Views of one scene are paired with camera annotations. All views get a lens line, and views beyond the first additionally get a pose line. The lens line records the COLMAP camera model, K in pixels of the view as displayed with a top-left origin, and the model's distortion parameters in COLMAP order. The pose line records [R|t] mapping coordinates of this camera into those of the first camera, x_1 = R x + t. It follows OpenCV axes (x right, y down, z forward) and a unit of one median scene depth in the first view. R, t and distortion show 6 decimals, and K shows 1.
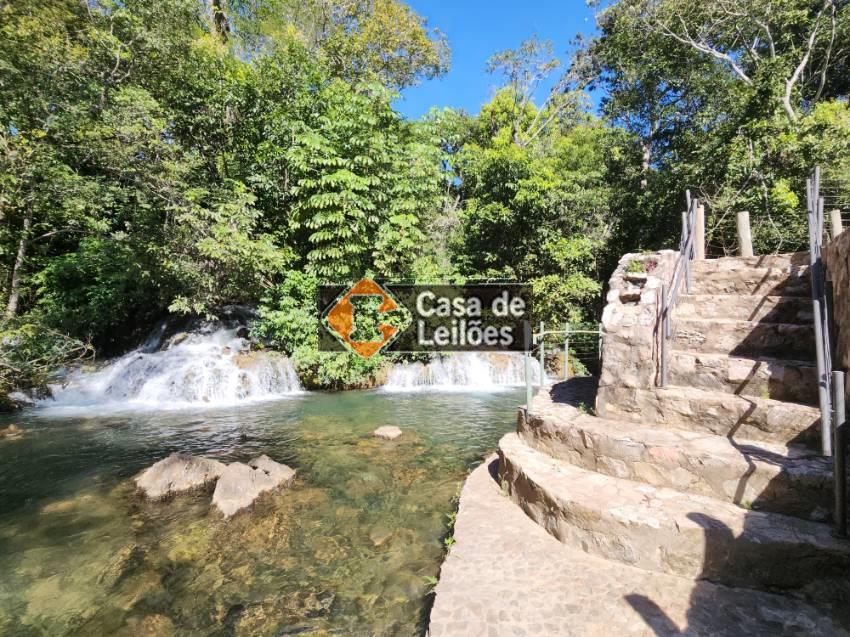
lens RADIAL K [[425.5, 0, 426.0], [0, 425.5, 322.0], [0, 0, 1]] dist [0.003287, 0.000356]
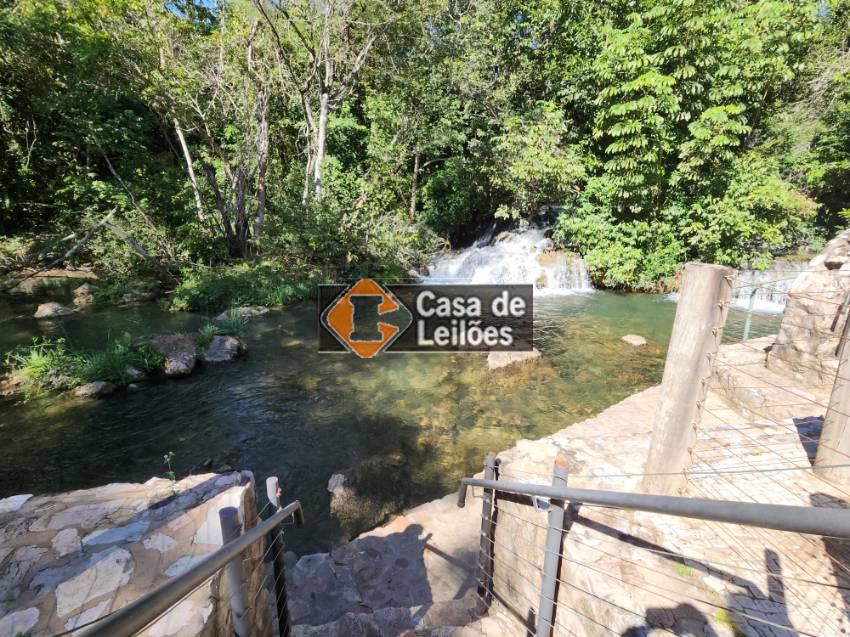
lens RADIAL K [[504.3, 0, 425.0], [0, 504.3, 317.9], [0, 0, 1]] dist [0.005945, -0.000786]
pose [[0.717383, 0.178274, -0.673483, 0.318882], [0.019903, 0.961066, 0.275600, -0.147522], [0.696395, -0.211115, 0.685904, -0.260571]]
